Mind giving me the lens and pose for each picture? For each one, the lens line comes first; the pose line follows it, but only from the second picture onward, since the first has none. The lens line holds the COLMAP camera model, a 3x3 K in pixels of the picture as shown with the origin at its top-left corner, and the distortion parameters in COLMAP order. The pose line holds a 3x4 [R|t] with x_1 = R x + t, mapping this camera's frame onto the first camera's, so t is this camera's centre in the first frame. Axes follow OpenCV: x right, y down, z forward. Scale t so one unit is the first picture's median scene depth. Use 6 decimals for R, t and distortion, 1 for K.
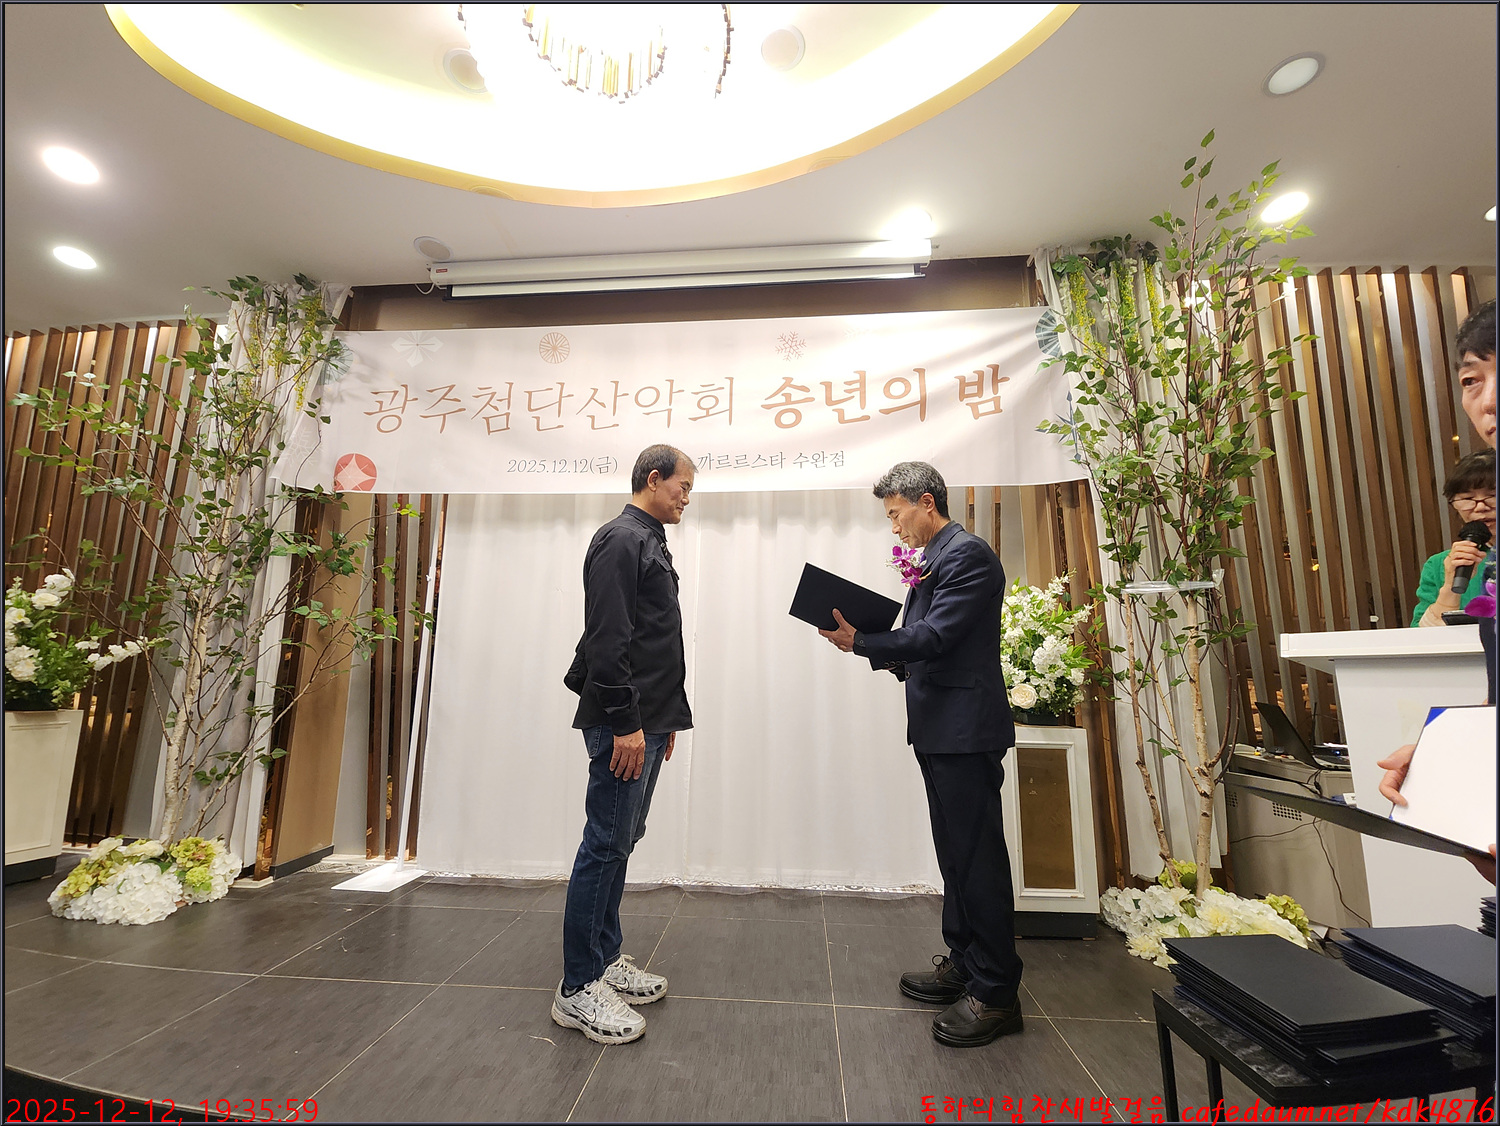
lens RADIAL K [[616.2, 0, 747.5], [0, 616.2, 559.3], [0, 0, 1]] dist [0.015308, -0.010057]
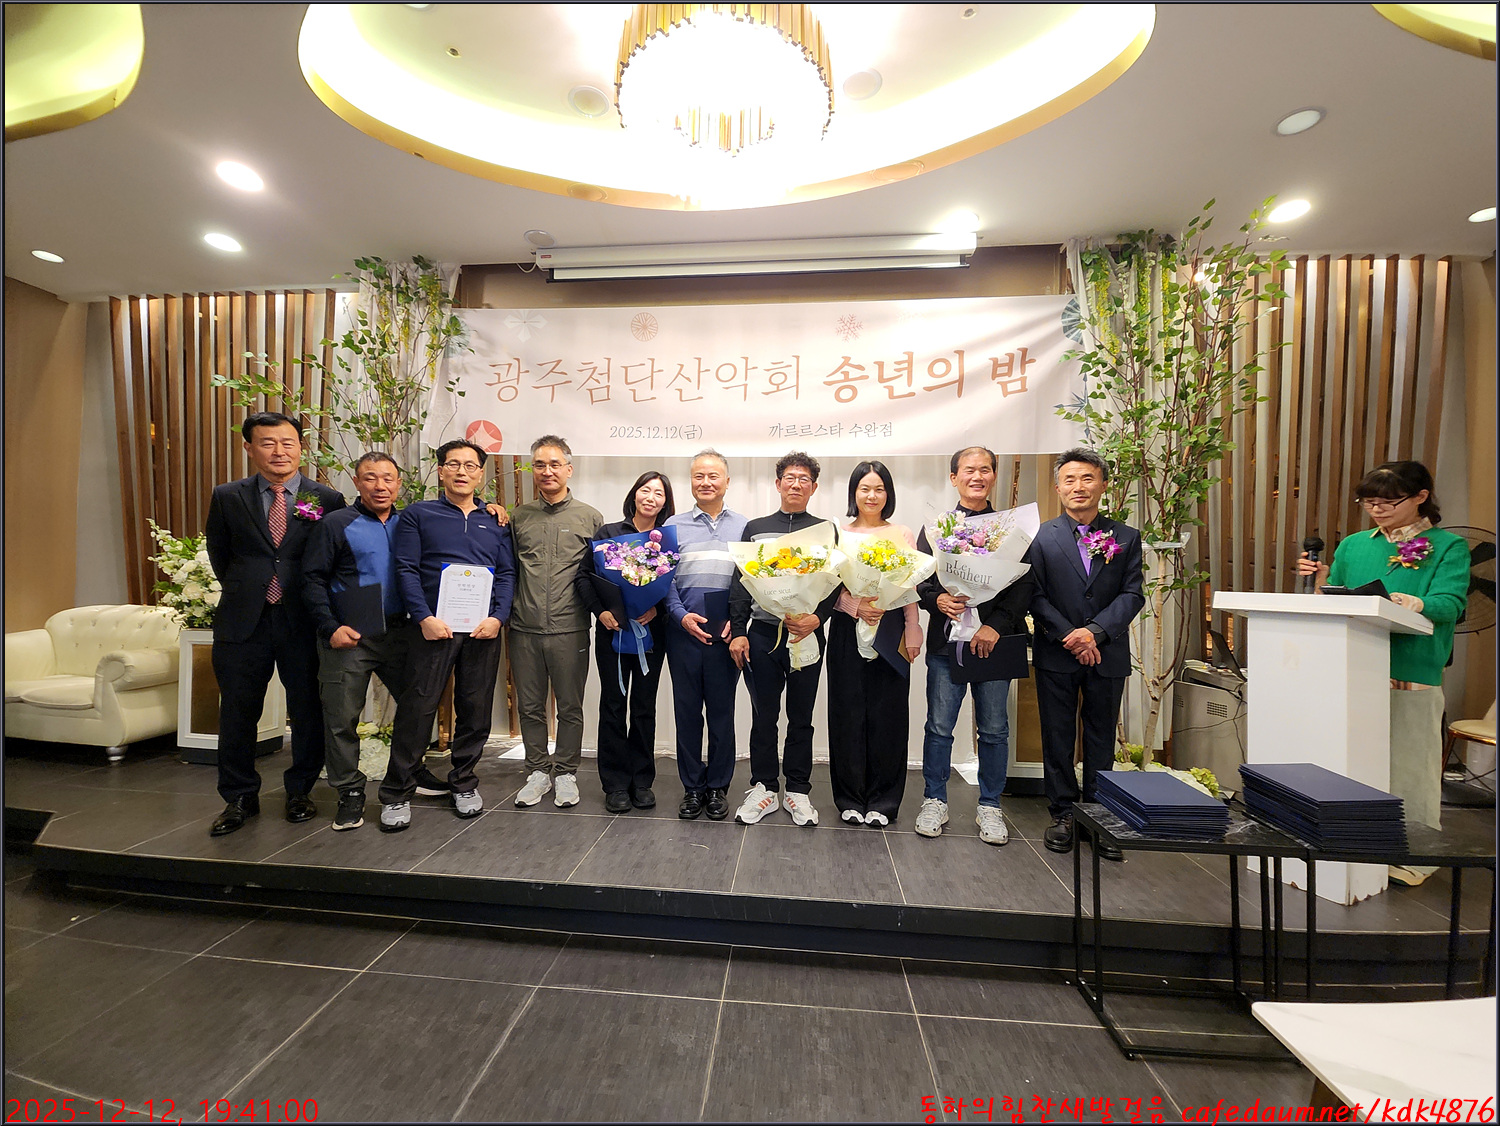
lens RADIAL K [[616.2, 0, 748.5], [0, 616.2, 561.2], [0, 0, 1]] dist [0.015308, -0.010057]
pose [[0.999906, 0.006687, -0.012004, -0.107045], [-0.004639, 0.986587, 0.163172, -0.104043], [0.012934, -0.163101, 0.986525, -0.232296]]
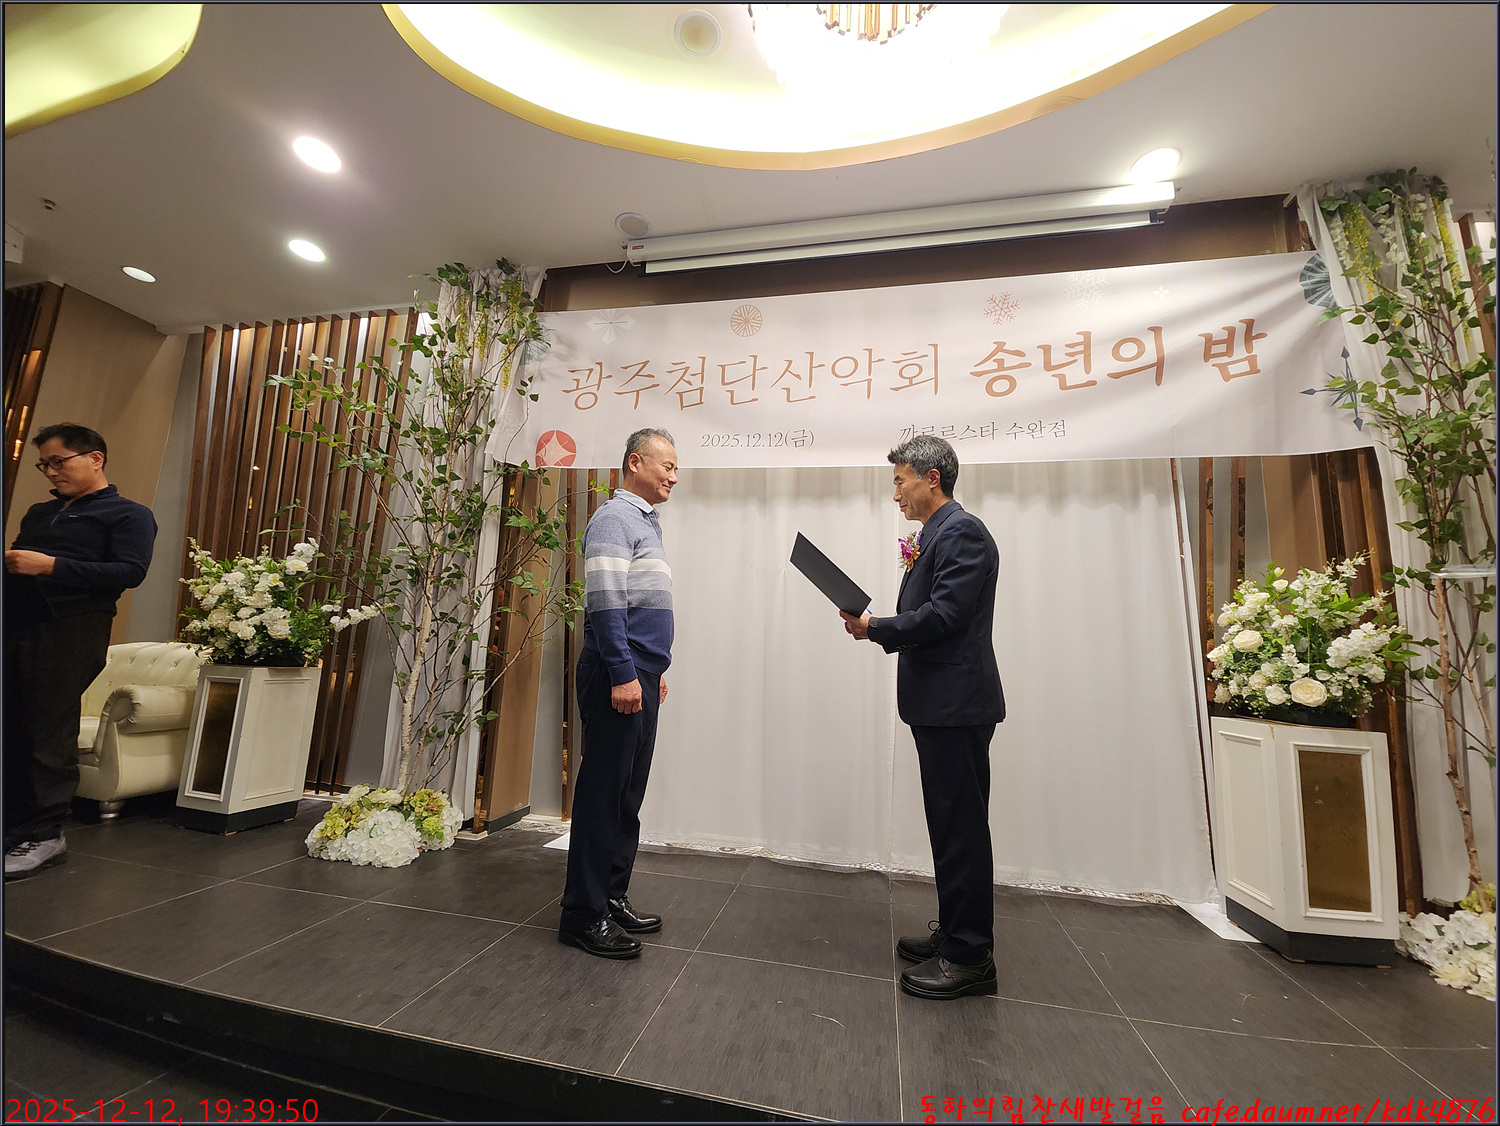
lens RADIAL K [[616.2, 0, 746.3], [0, 616.2, 559.9], [0, 0, 1]] dist [0.015308, -0.010057]
pose [[0.990856, 0.016202, -0.133946, -0.187531], [-0.013744, 0.999720, 0.019256, 0.021872], [0.134220, -0.017239, 0.990802, 0.019075]]
